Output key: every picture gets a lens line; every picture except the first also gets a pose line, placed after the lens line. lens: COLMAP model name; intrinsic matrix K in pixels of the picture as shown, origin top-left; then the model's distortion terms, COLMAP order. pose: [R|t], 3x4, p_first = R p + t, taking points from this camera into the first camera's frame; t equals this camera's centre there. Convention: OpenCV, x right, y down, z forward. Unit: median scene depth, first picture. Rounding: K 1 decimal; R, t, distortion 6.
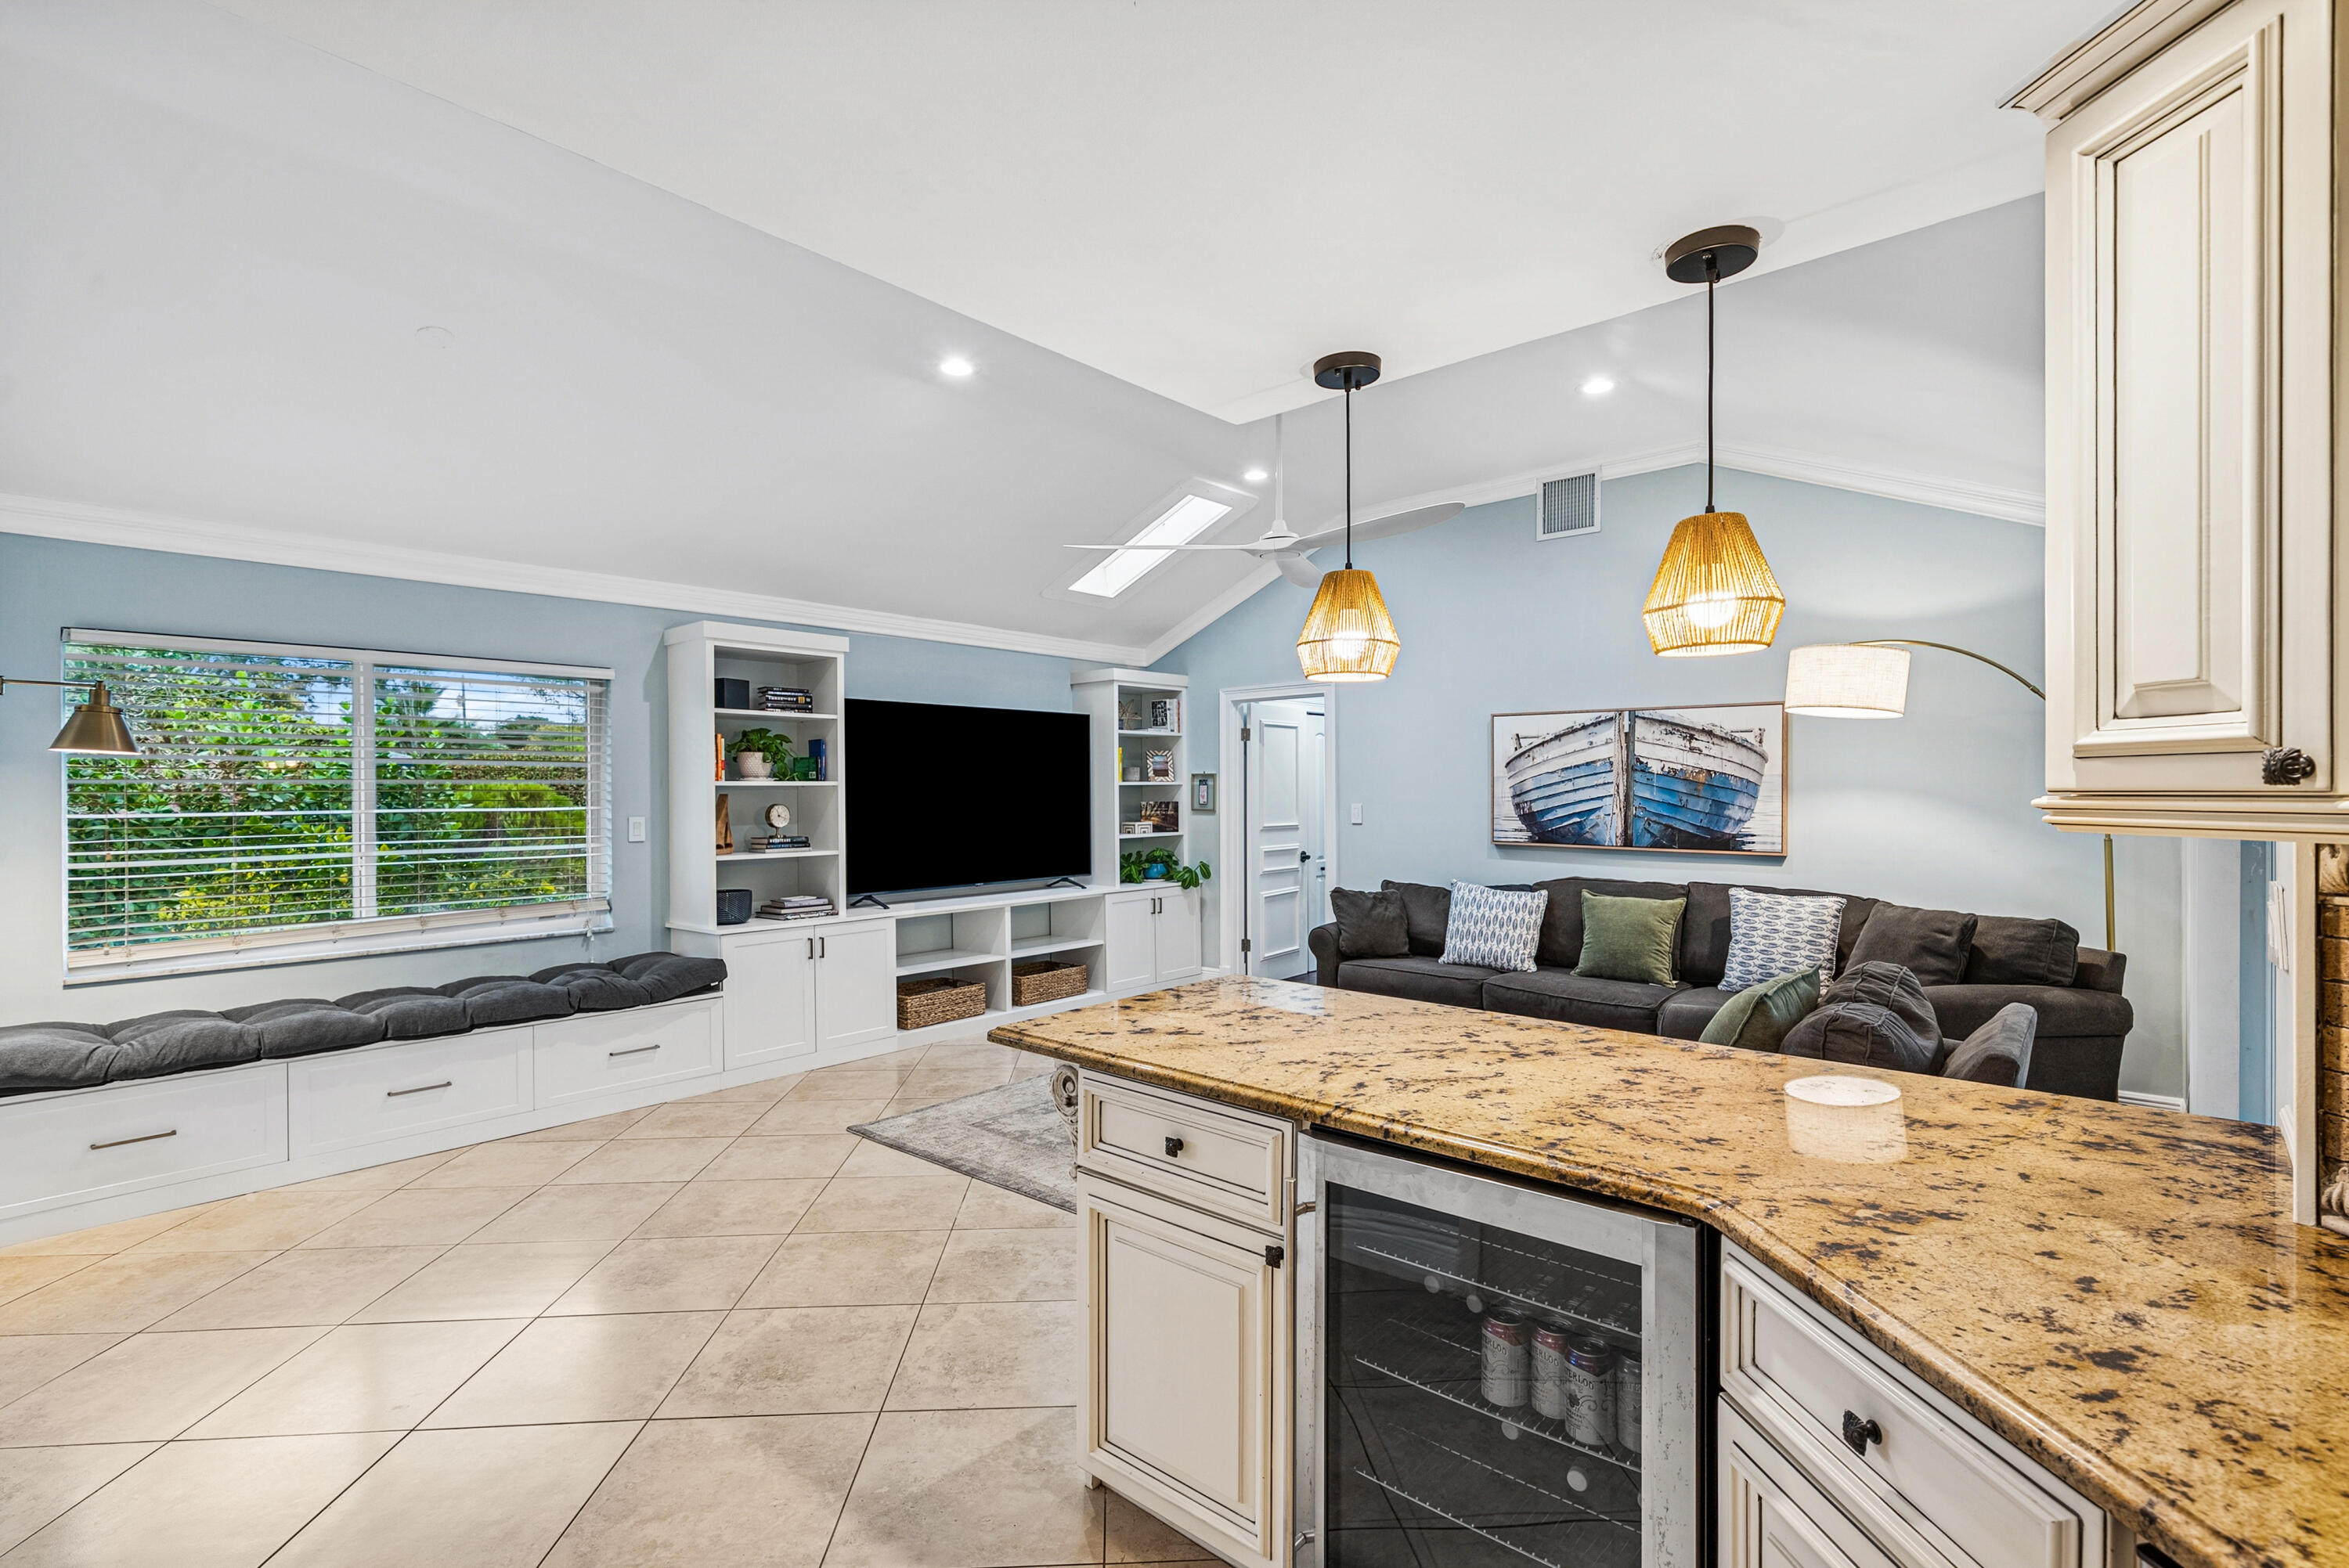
lens RADIAL K [[1078.4, 0, 1172.6], [0, 1078.4, 794.9], [0, 0, 1]] dist [0.001628, -0.000024]
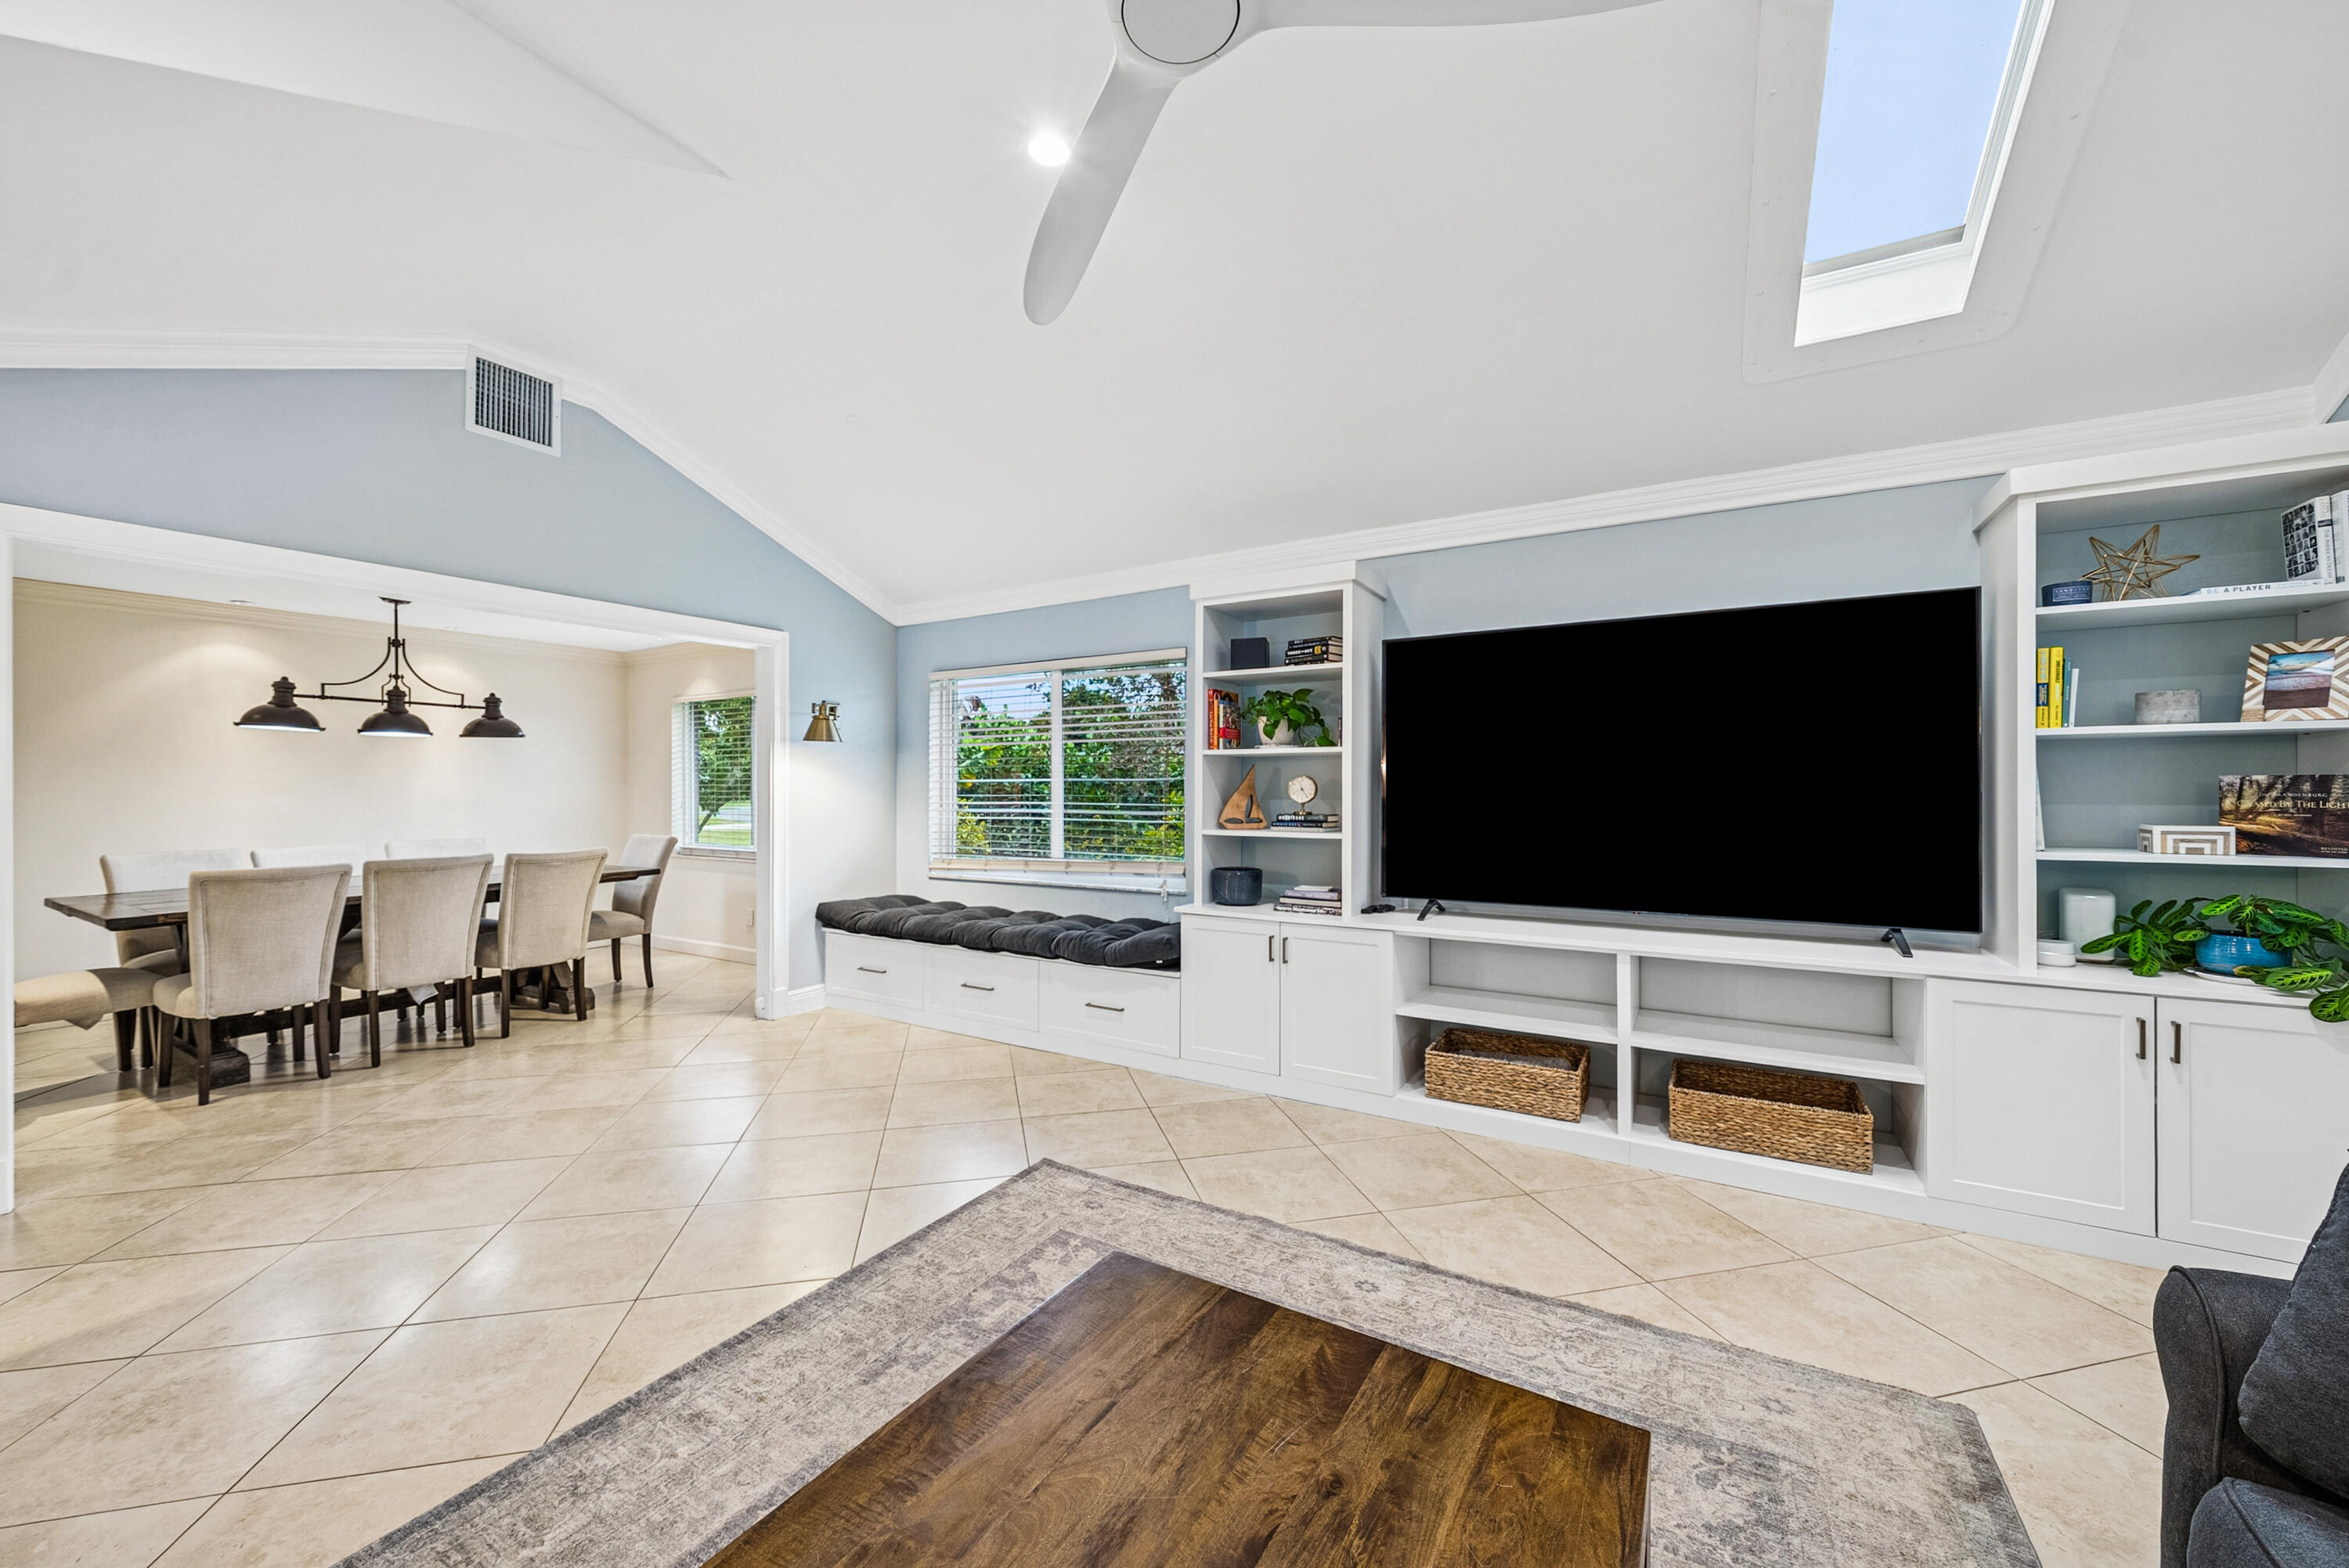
lens RADIAL K [[875.8, 0, 1174.5], [0, 875.8, 784.0], [0, 0, 1]] dist [-0.001157, -0.000068]
pose [[0.184014, 0.002028, -0.982922, 0.295990], [-0.004160, 0.999991, 0.001284, 0.014455], [0.982915, 0.003853, 0.184020, 0.760152]]
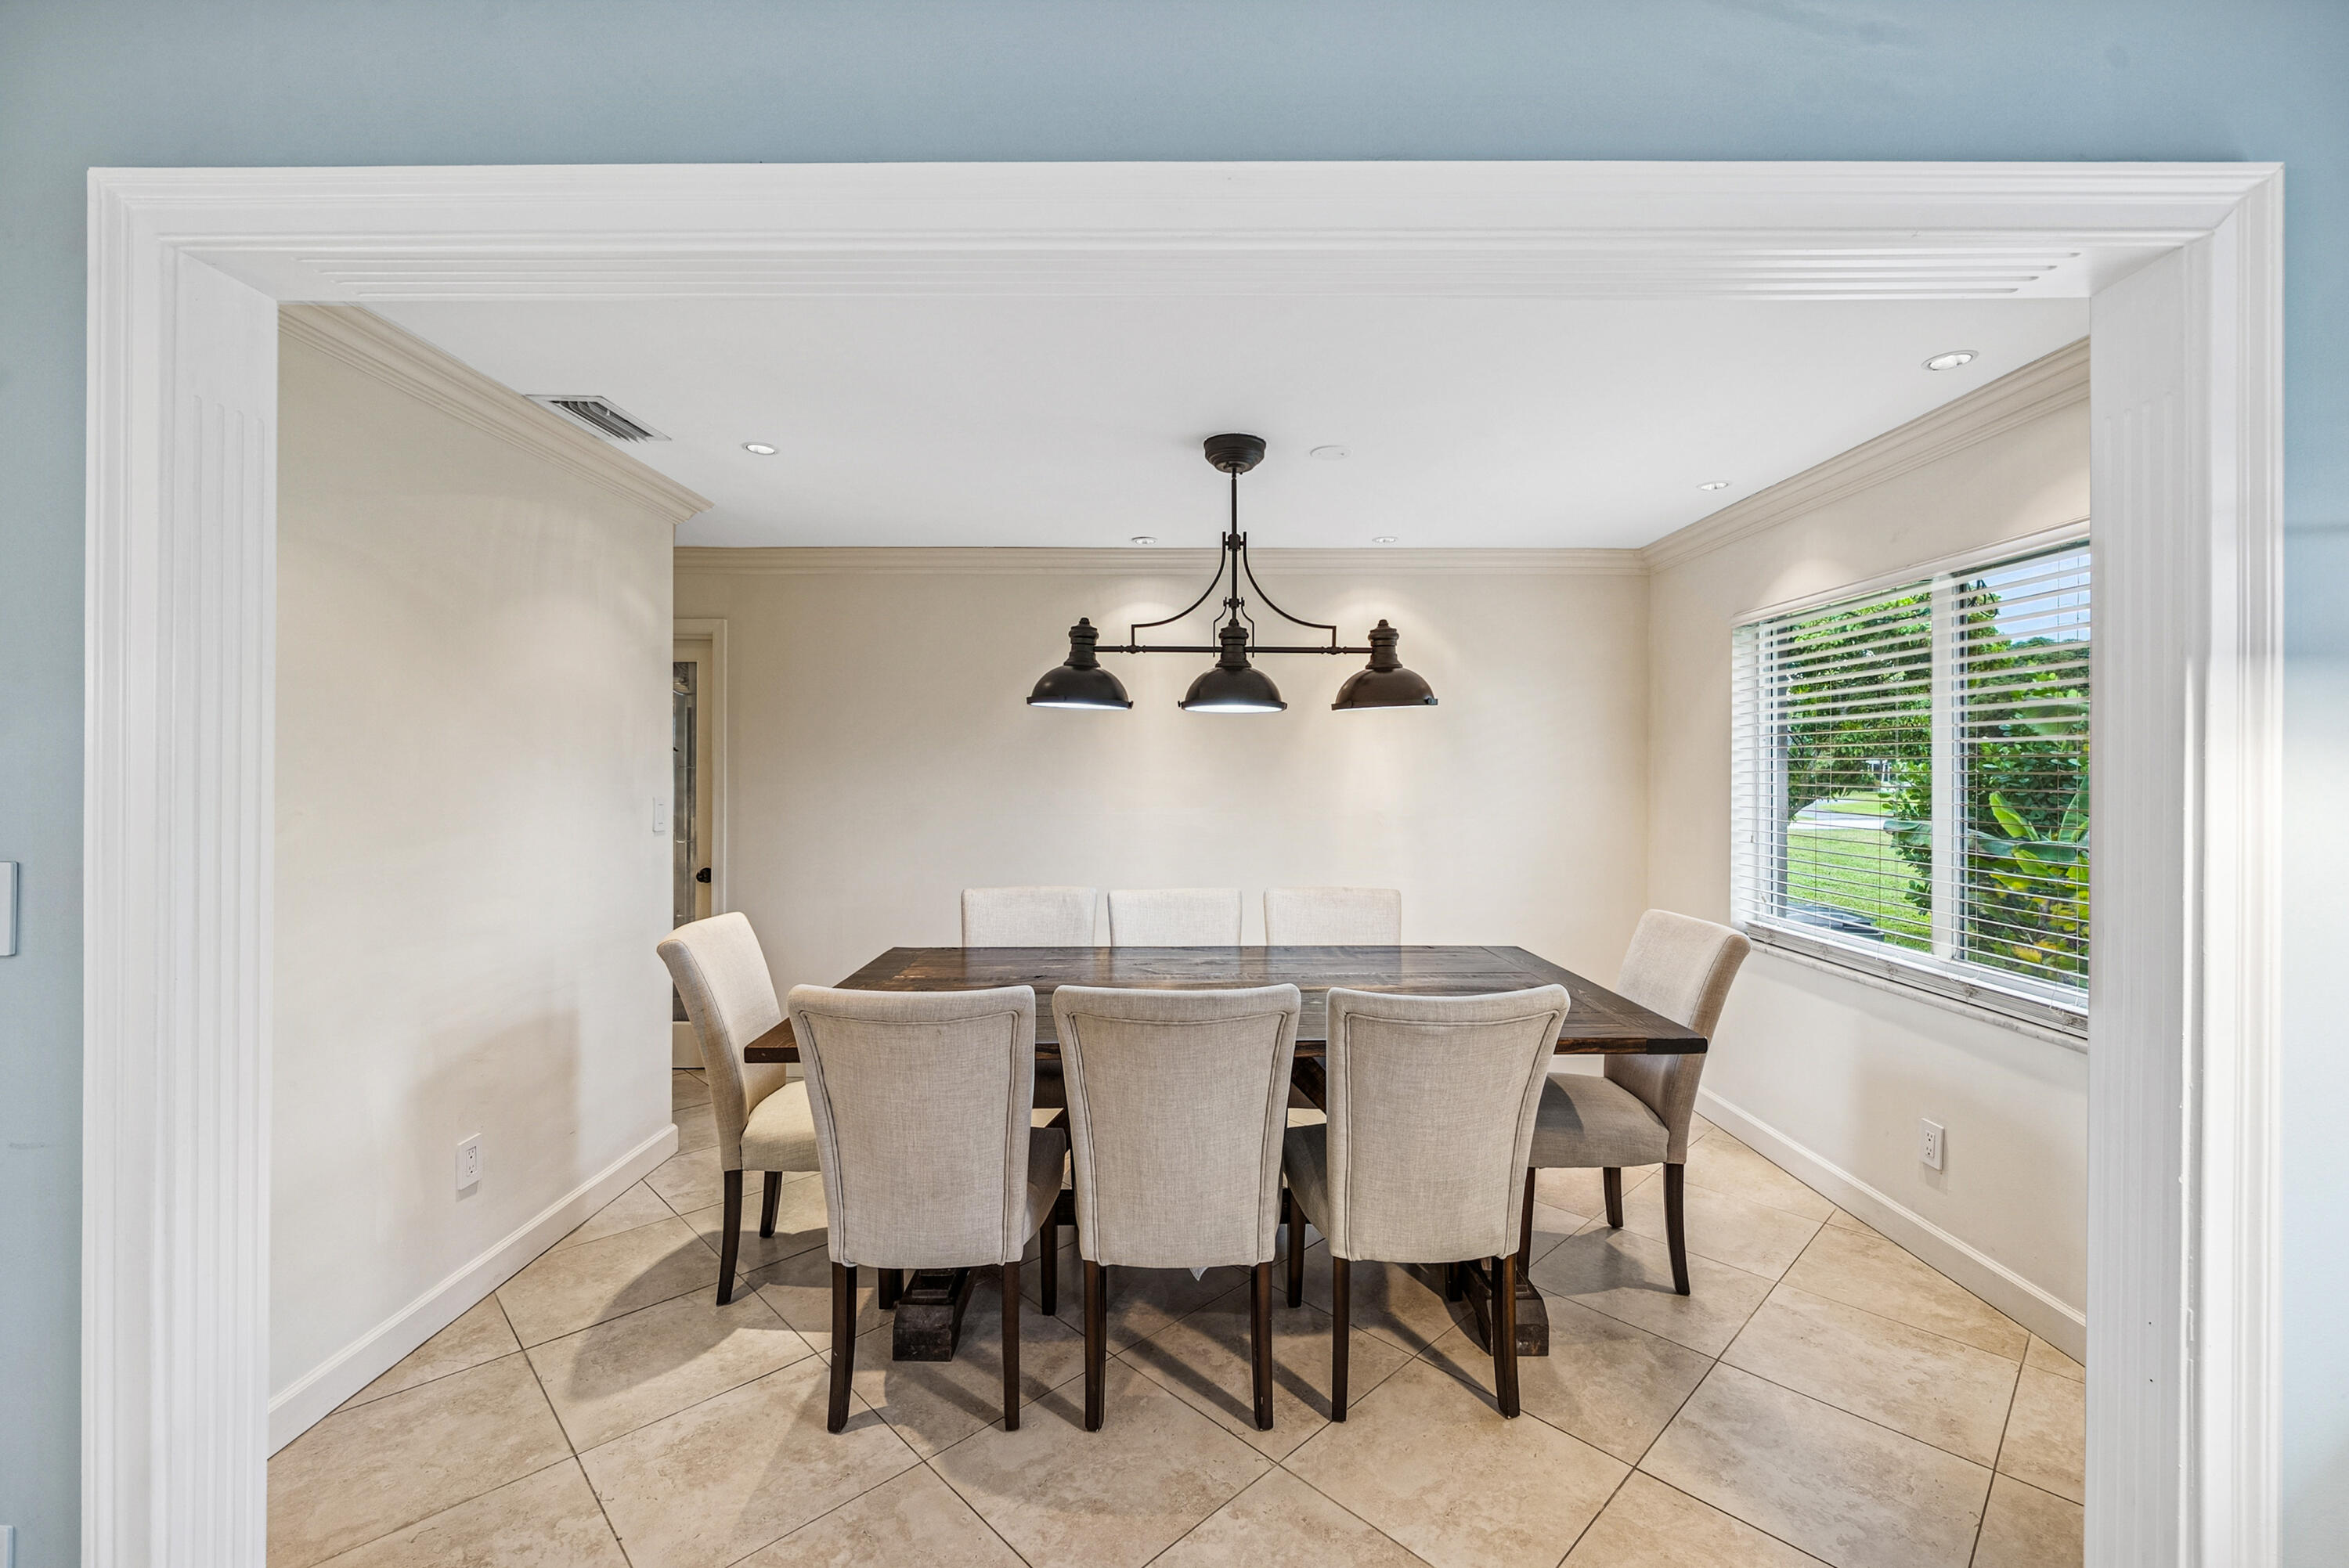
lens RADIAL K [[964.7, 0, 1167.1], [0, 964.7, 775.2], [0, 0, 1]] dist [-0.000593, -0.000288]
pose [[-0.754954, 0.006054, -0.655749, -0.301459], [-0.003146, 0.999912, 0.012854, -0.000213], [0.655770, 0.011768, -0.754869, 0.543172]]
